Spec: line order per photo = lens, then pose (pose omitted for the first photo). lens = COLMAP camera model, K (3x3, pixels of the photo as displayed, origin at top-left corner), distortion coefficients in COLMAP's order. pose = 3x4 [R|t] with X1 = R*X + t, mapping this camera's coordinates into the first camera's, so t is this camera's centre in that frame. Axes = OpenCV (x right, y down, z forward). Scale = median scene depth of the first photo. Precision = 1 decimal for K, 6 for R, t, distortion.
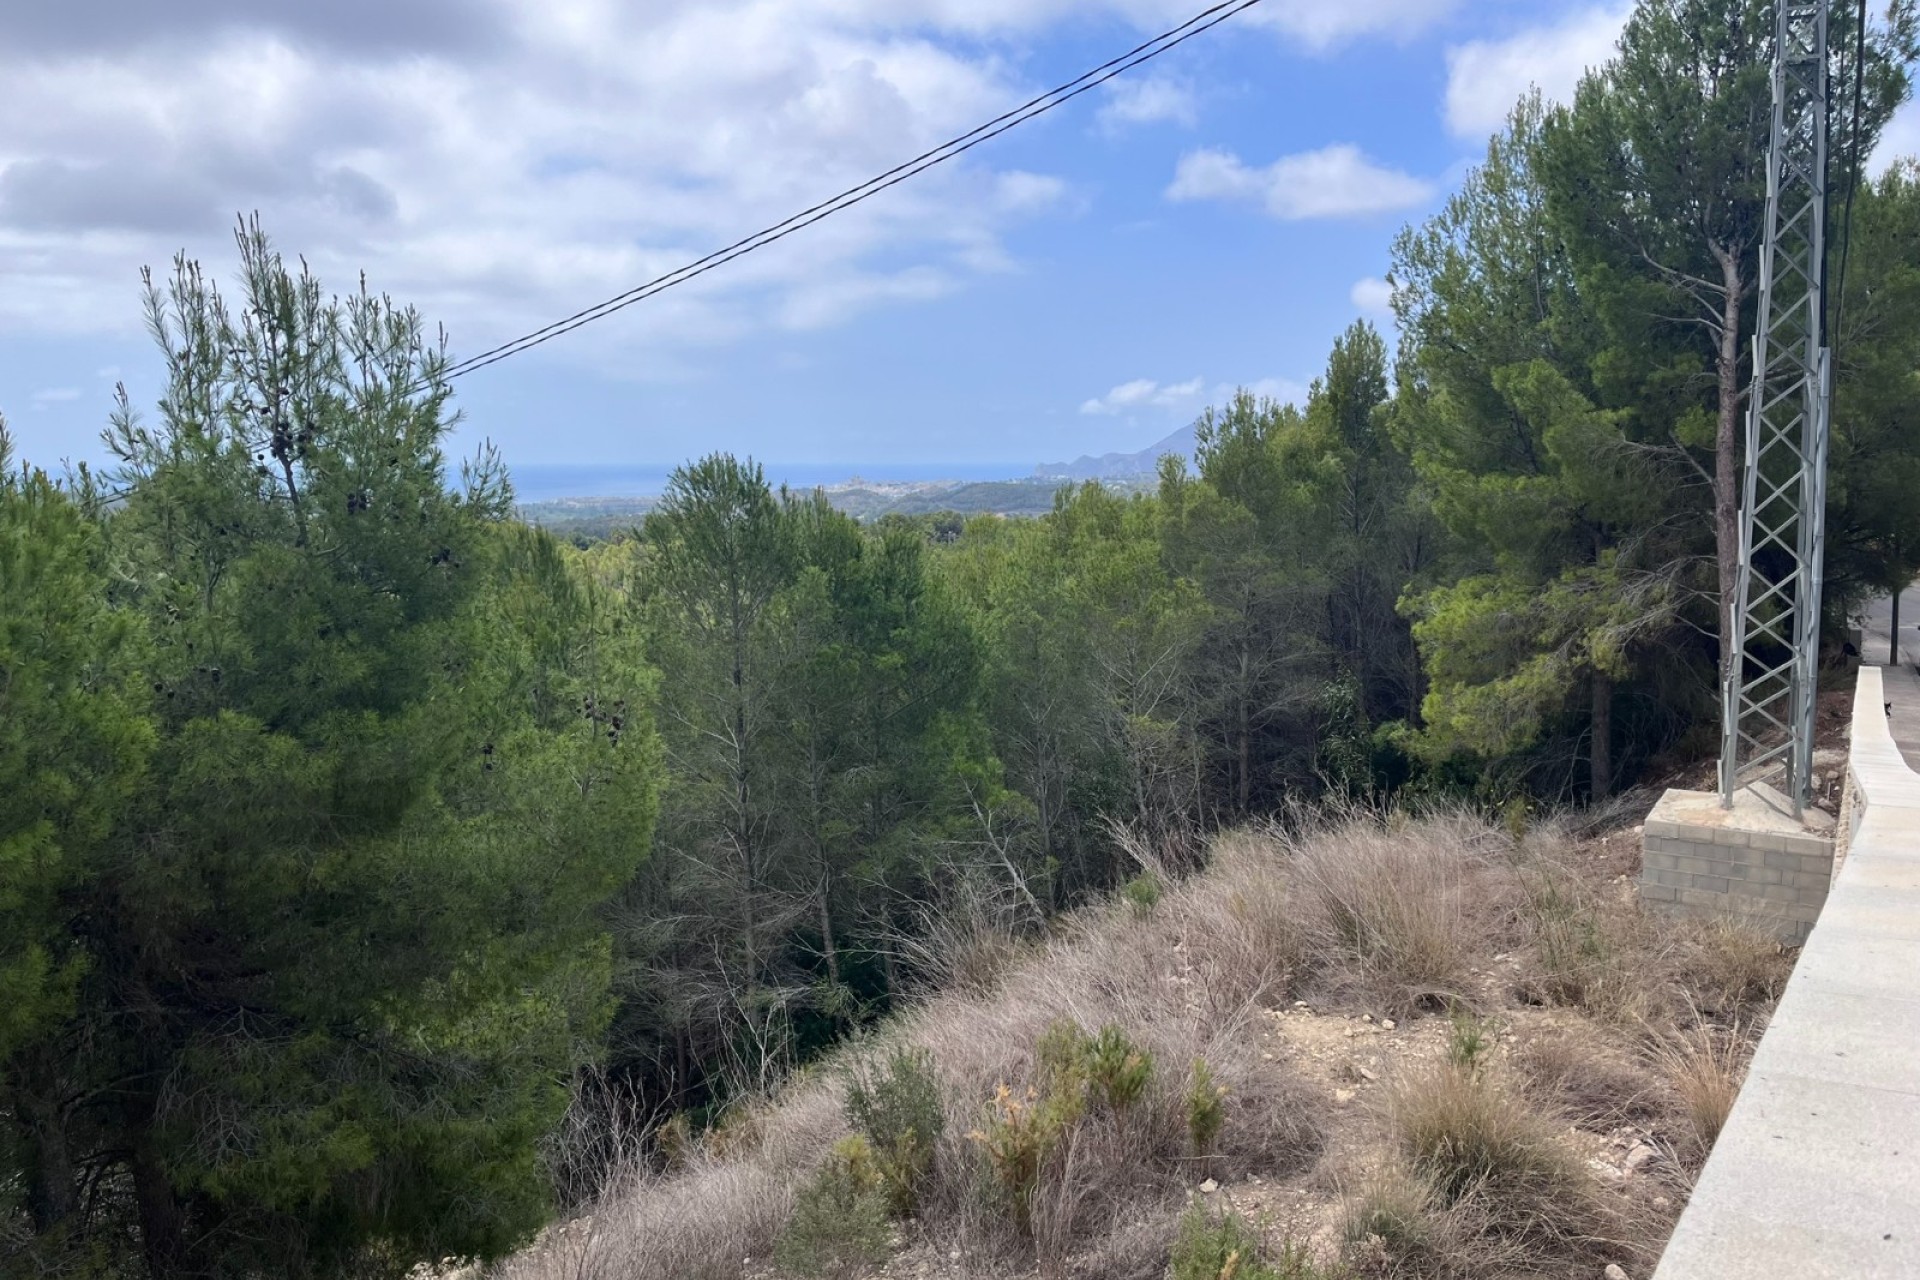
lens RADIAL K [[1545.8, 0, 964.8], [0, 1545.8, 637.3], [0, 0, 1]] dist [0.036676, -0.086670]
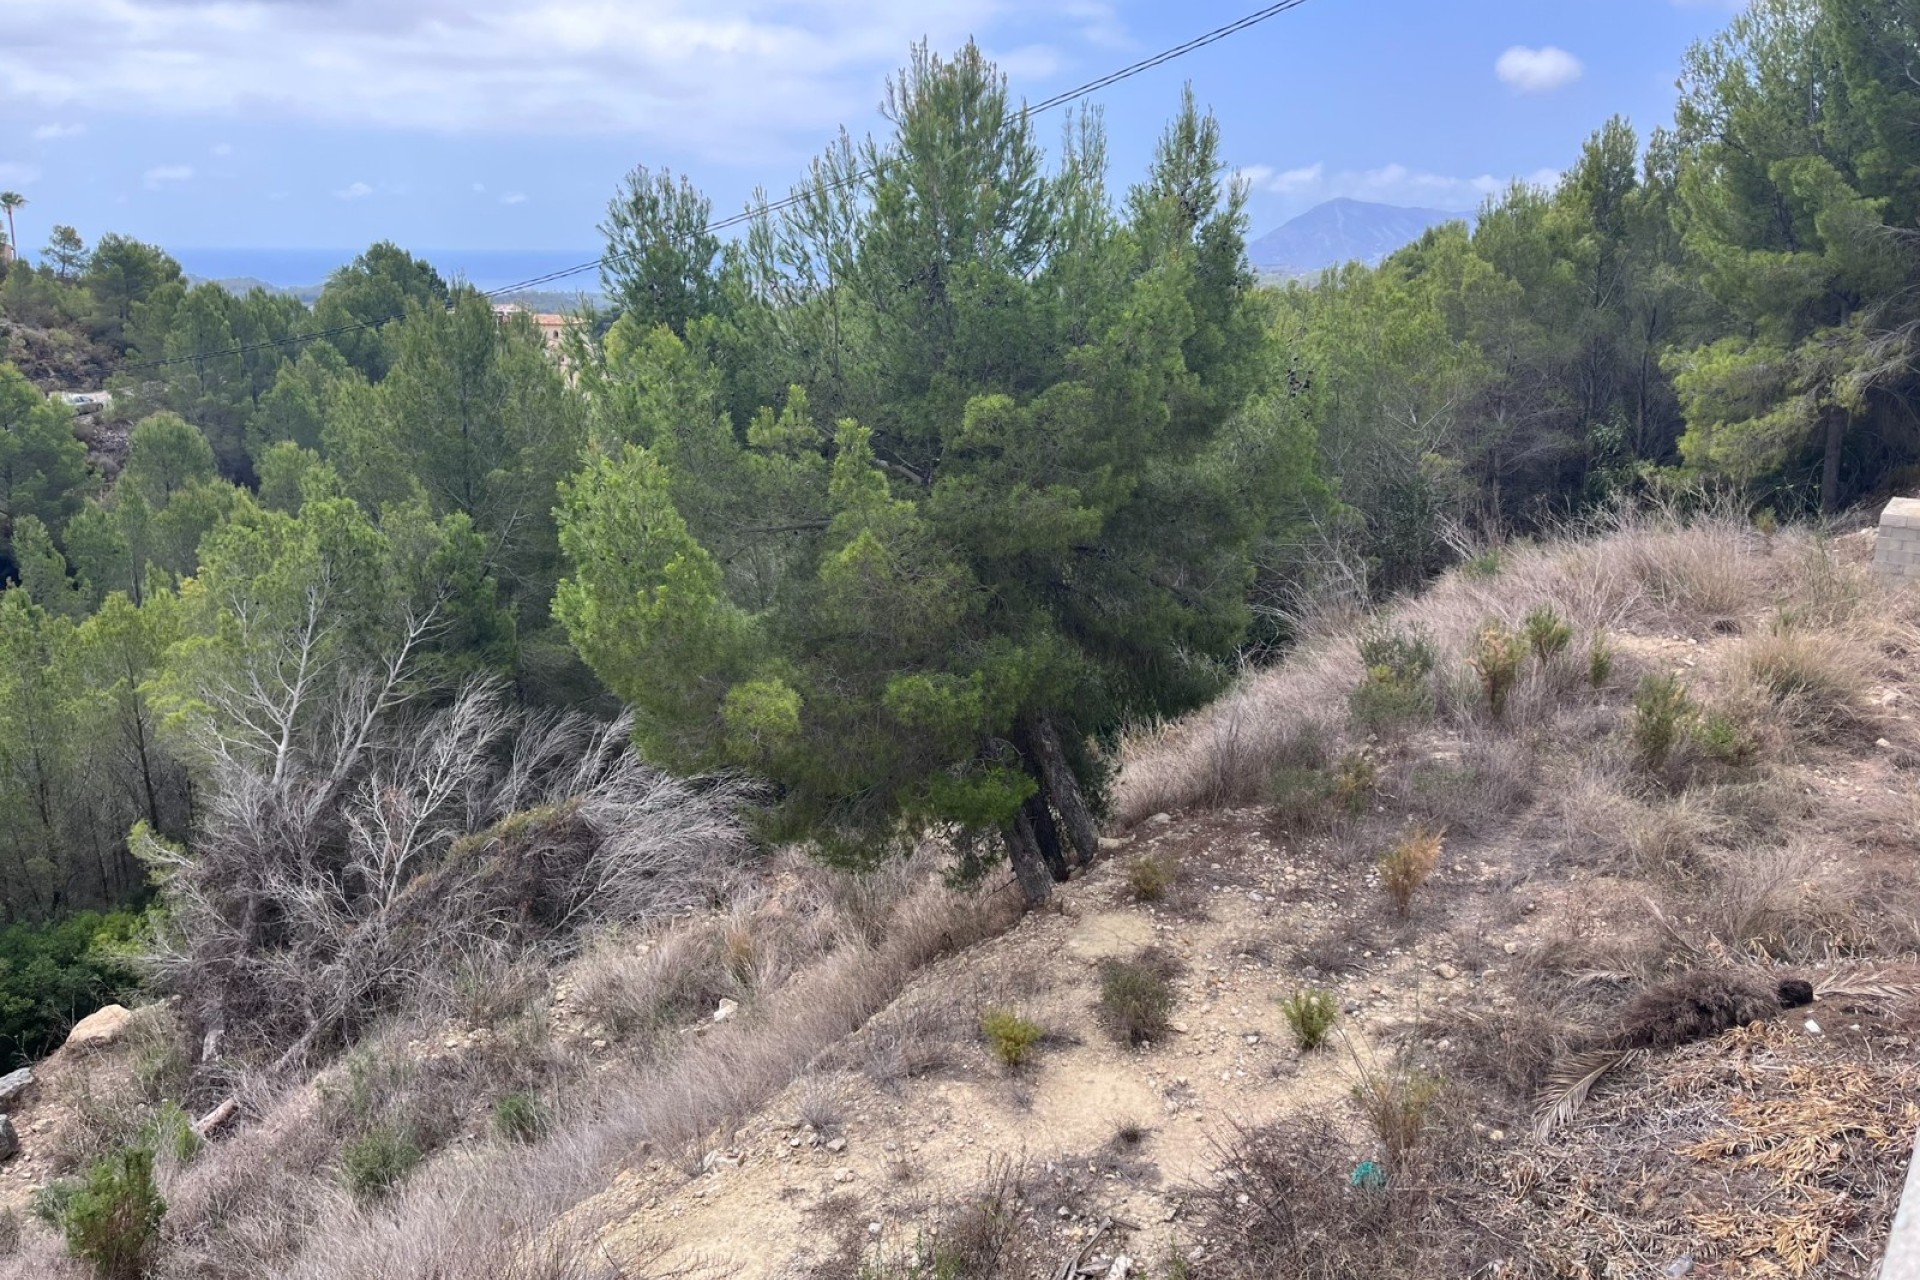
lens RADIAL K [[1545.8, 0, 965.6], [0, 1545.8, 641.8], [0, 0, 1]] dist [0.036676, -0.086670]
pose [[0.997496, 0.027763, -0.065043, -0.286783], [-0.018859, 0.990843, 0.133698, 0.071121], [0.068159, -0.132136, 0.988885, -0.430367]]
